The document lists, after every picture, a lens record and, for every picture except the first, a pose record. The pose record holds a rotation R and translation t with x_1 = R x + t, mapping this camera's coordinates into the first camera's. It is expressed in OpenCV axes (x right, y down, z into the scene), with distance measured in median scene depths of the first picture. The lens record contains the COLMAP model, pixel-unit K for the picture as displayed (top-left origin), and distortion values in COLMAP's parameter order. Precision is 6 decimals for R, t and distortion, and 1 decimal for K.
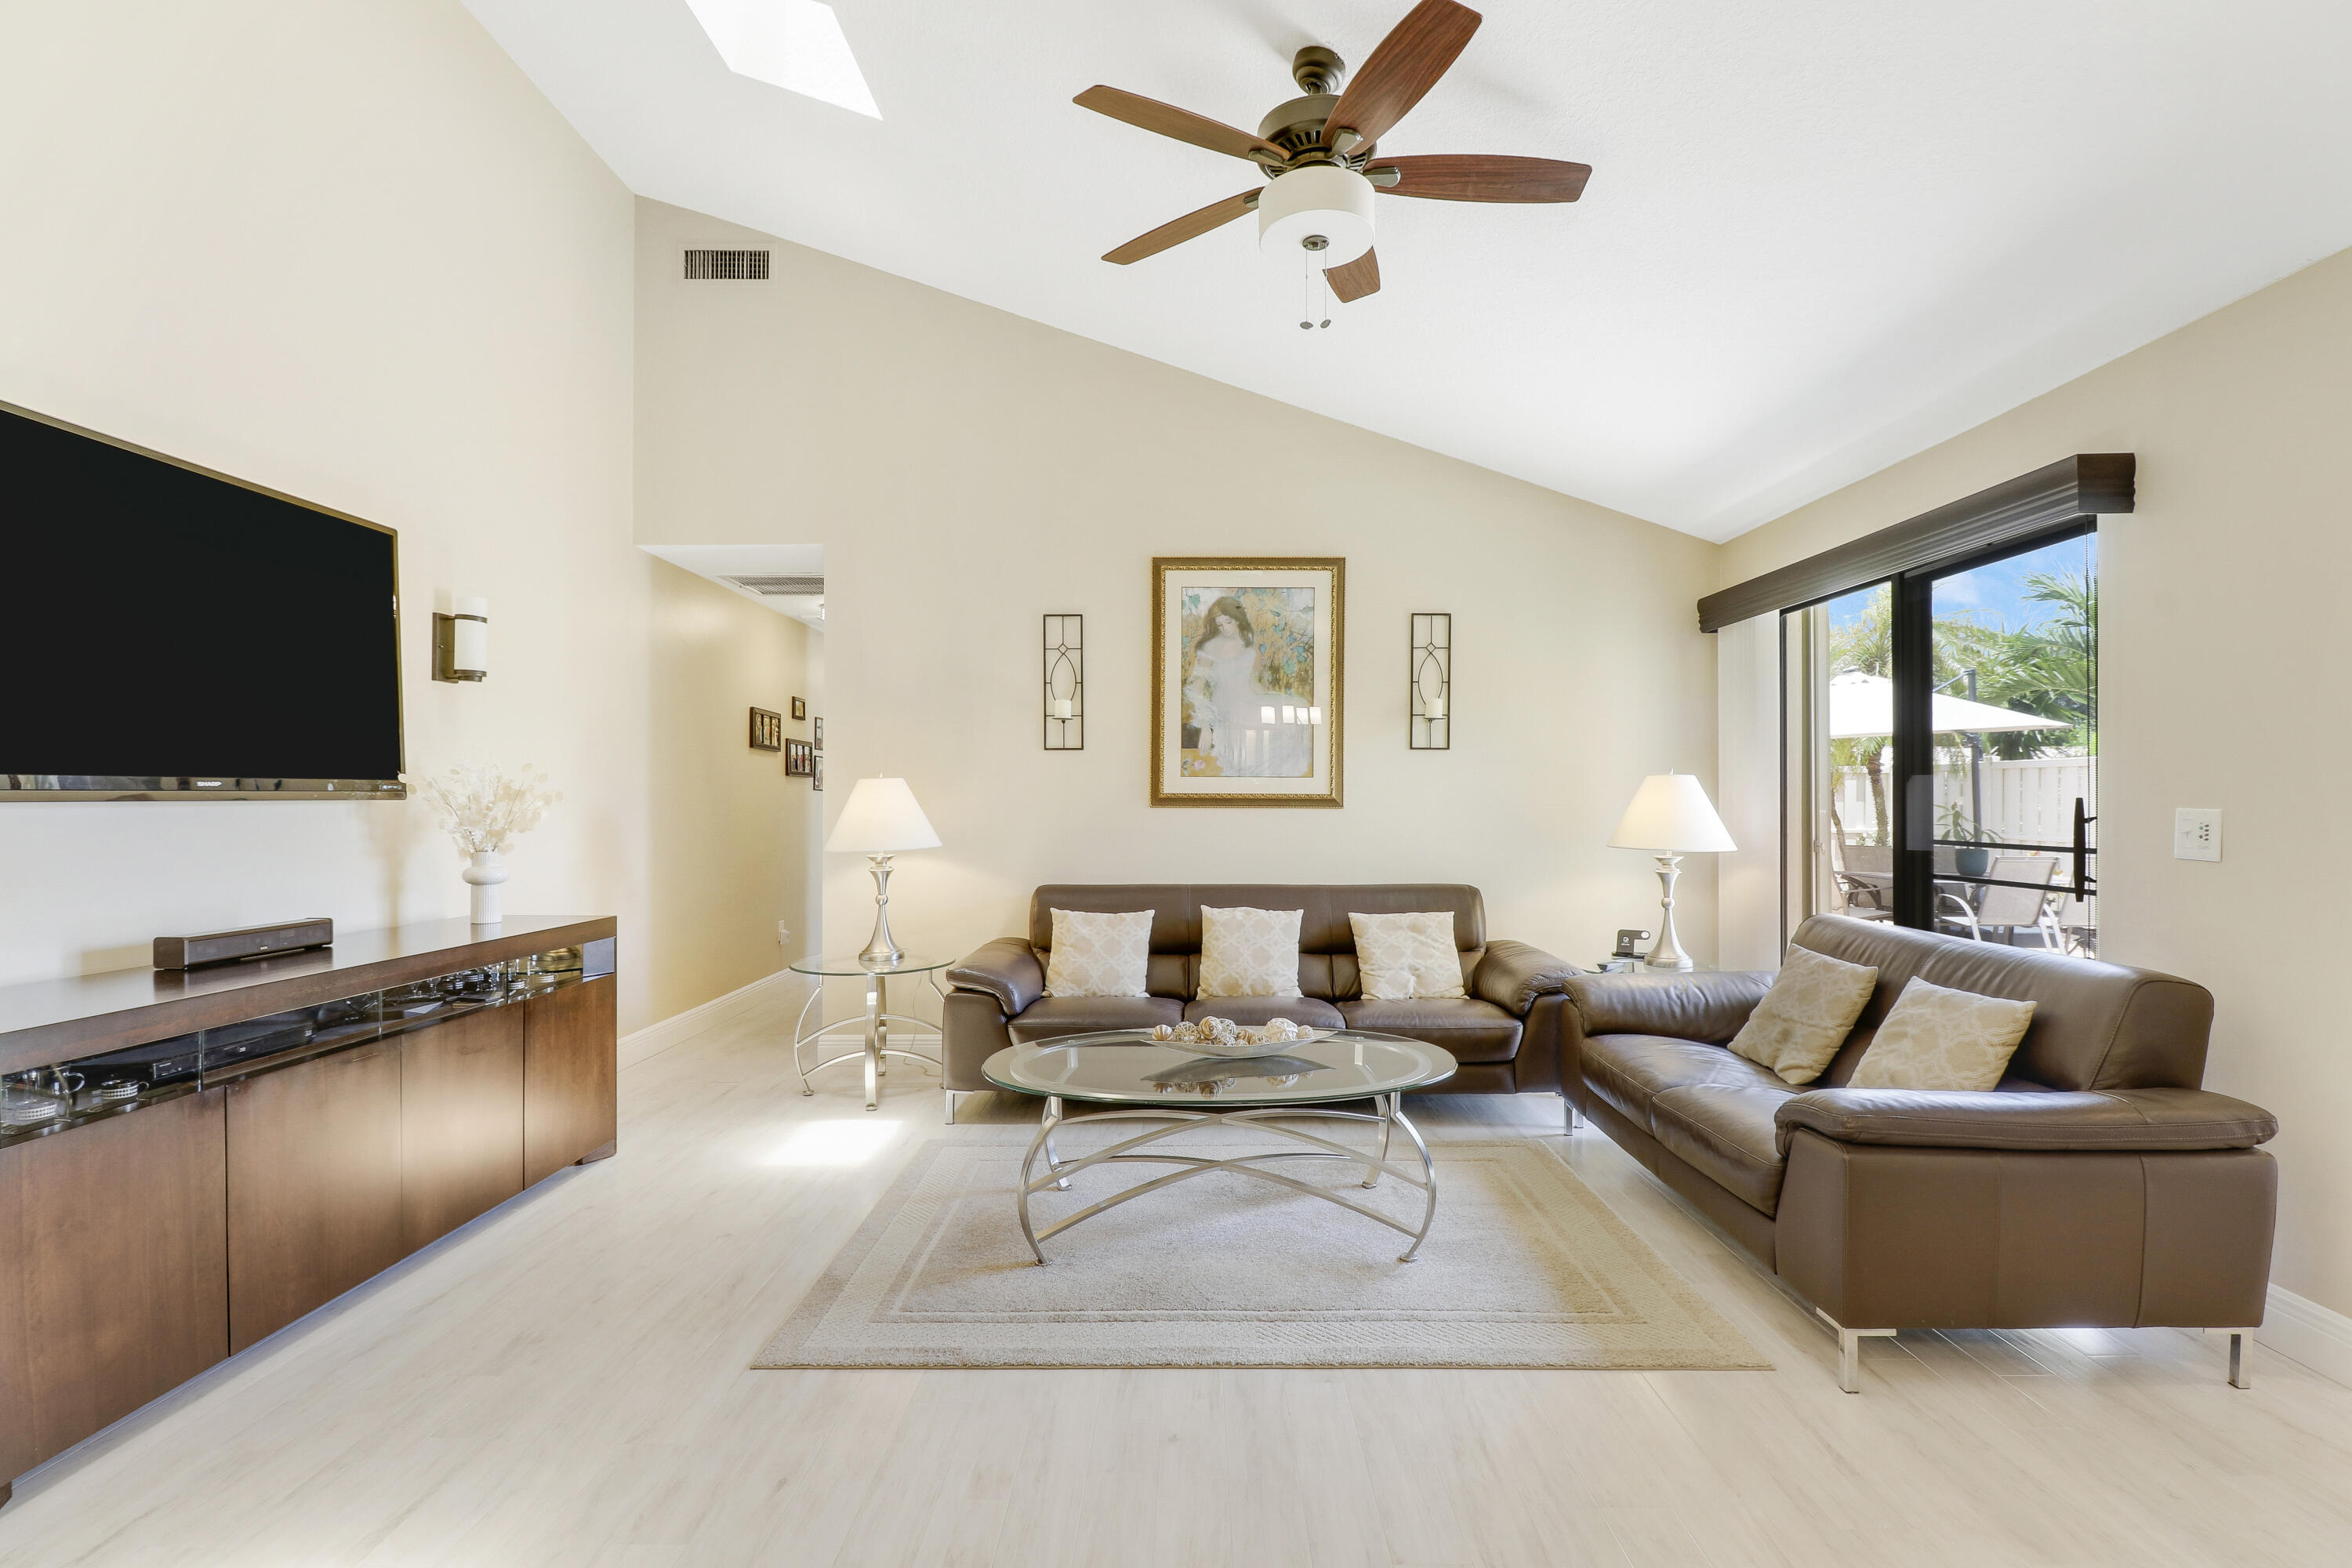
lens RADIAL K [[1117.1, 0, 1210.2], [0, 1117.1, 777.4], [0, 0, 1]] dist [-0.005289, -0.009583]
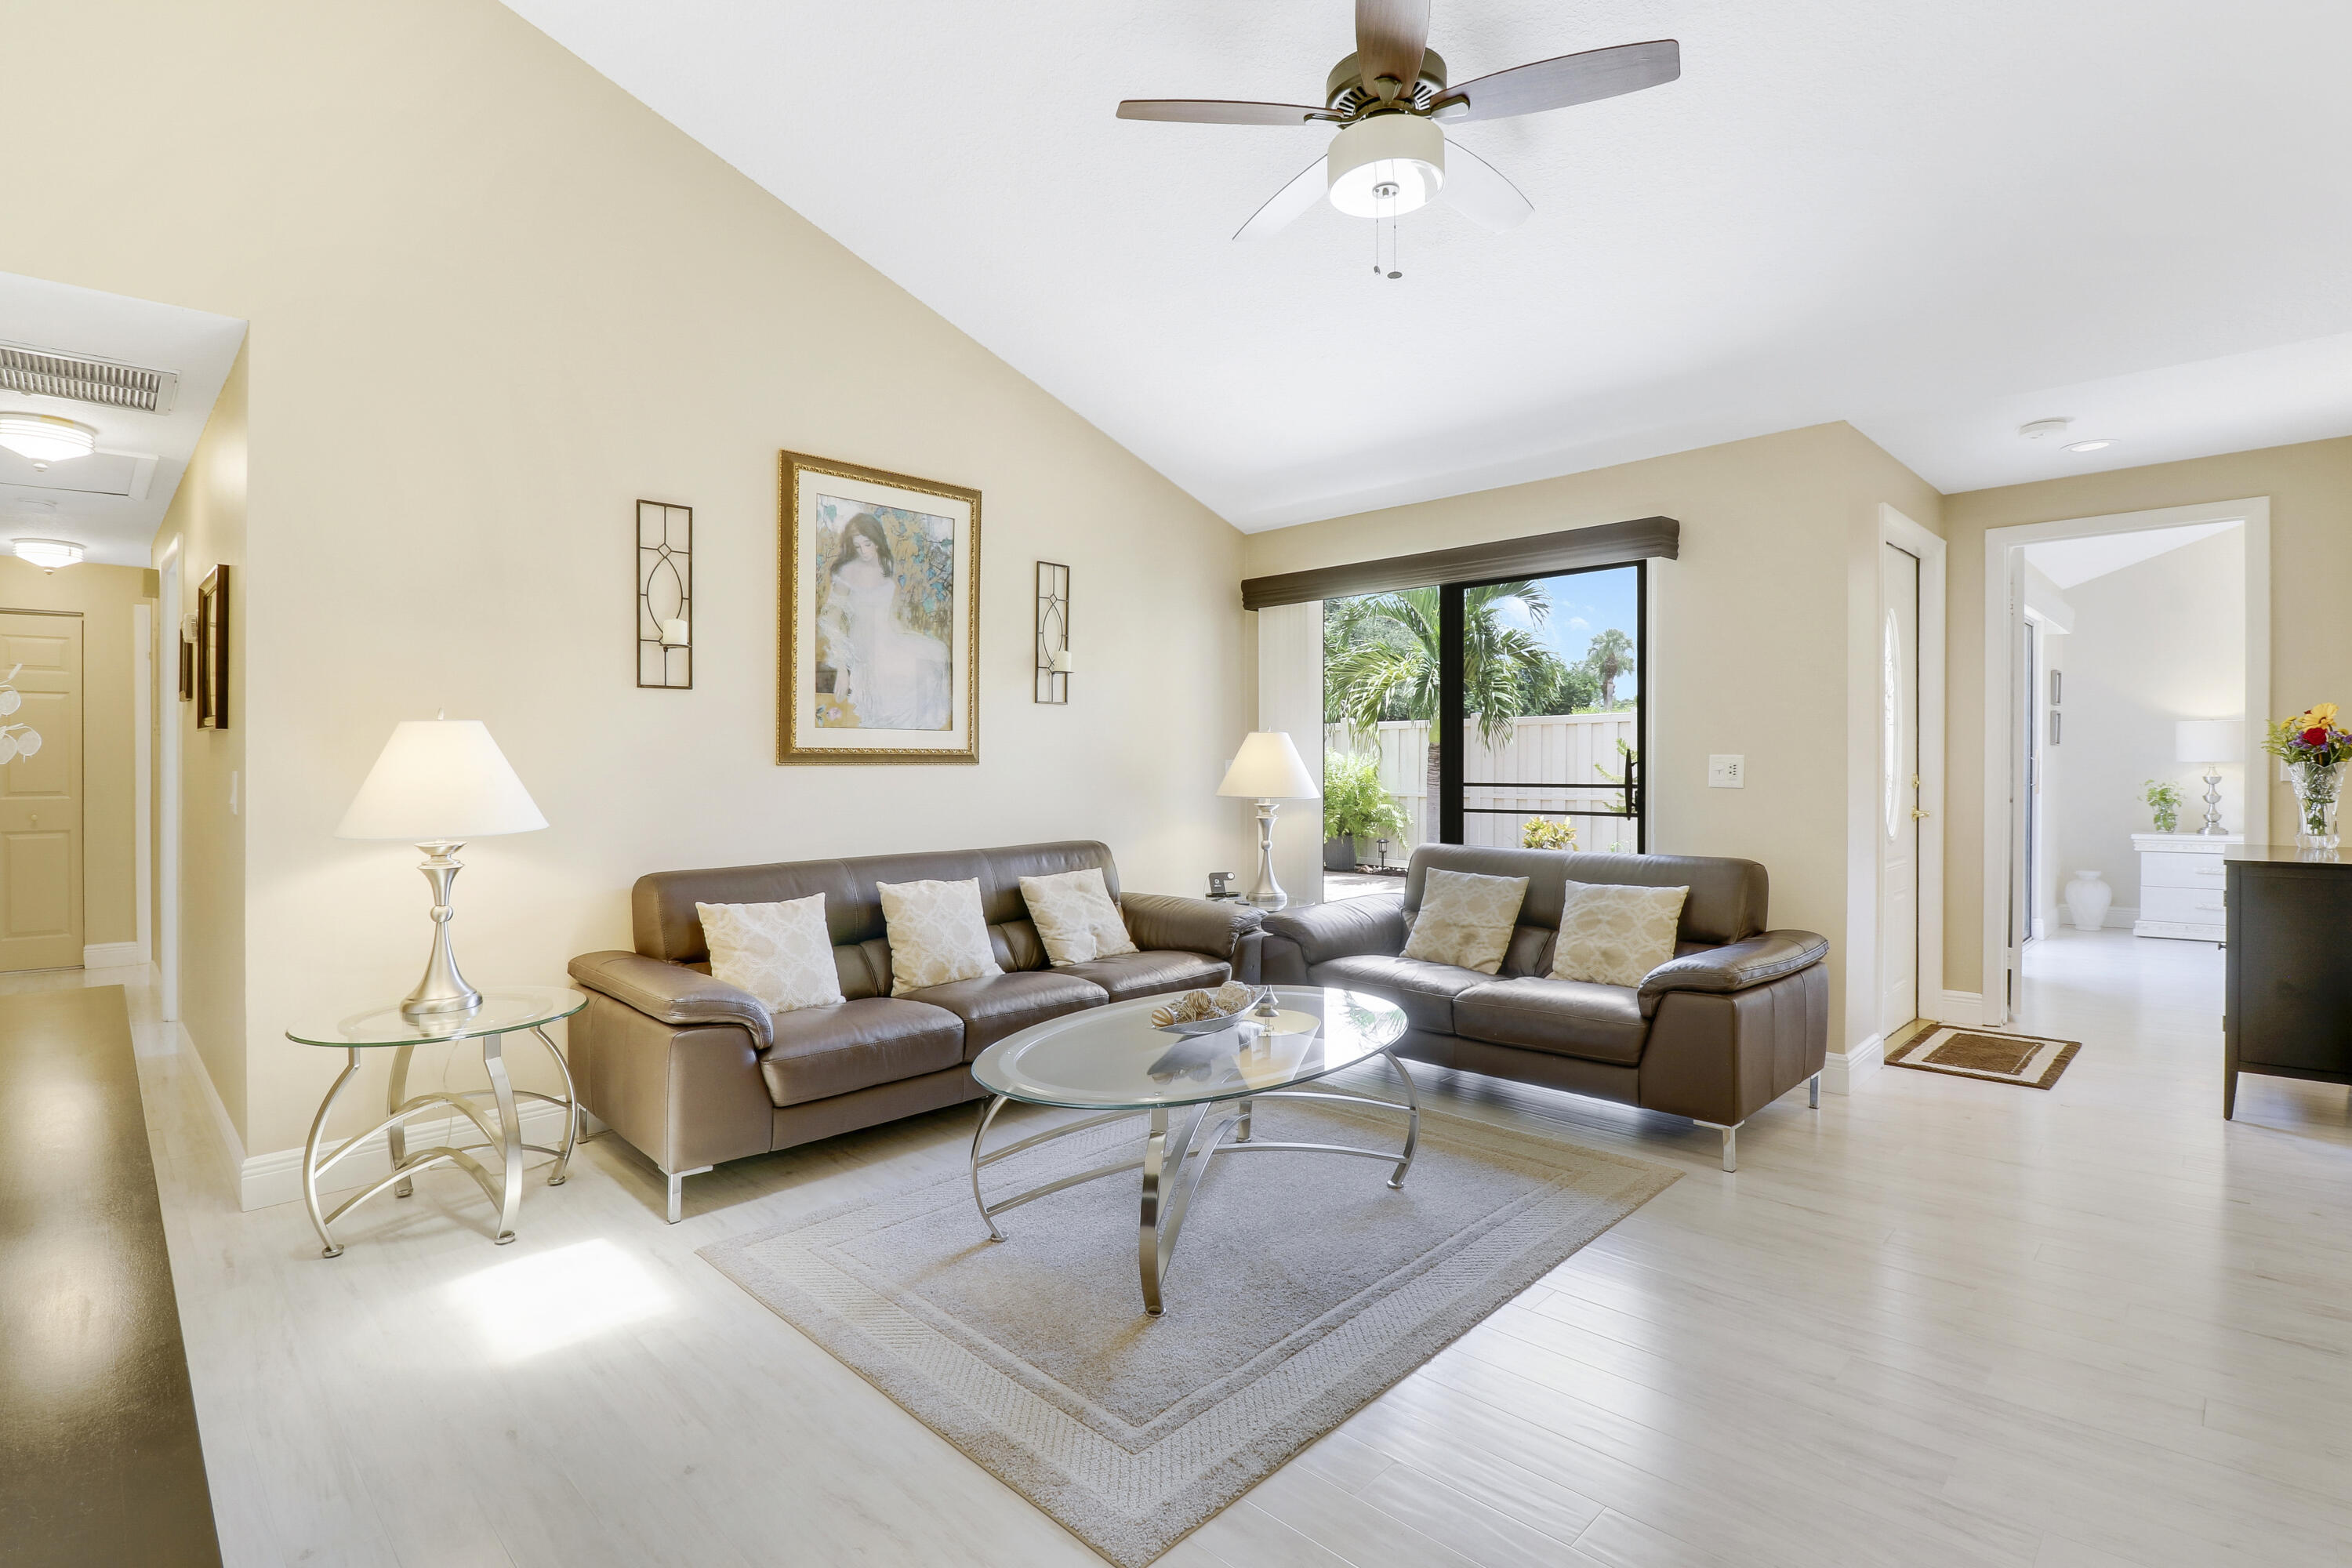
lens RADIAL K [[1117.1, 0, 1187.4], [0, 1117.1, 748.8], [0, 0, 1]] dist [-0.005289, -0.009583]
pose [[0.693422, 0.003079, 0.720525, -0.422417], [-0.006723, 0.999975, 0.002196, 0.011315], [-0.720500, -0.006367, 0.693426, 0.244195]]
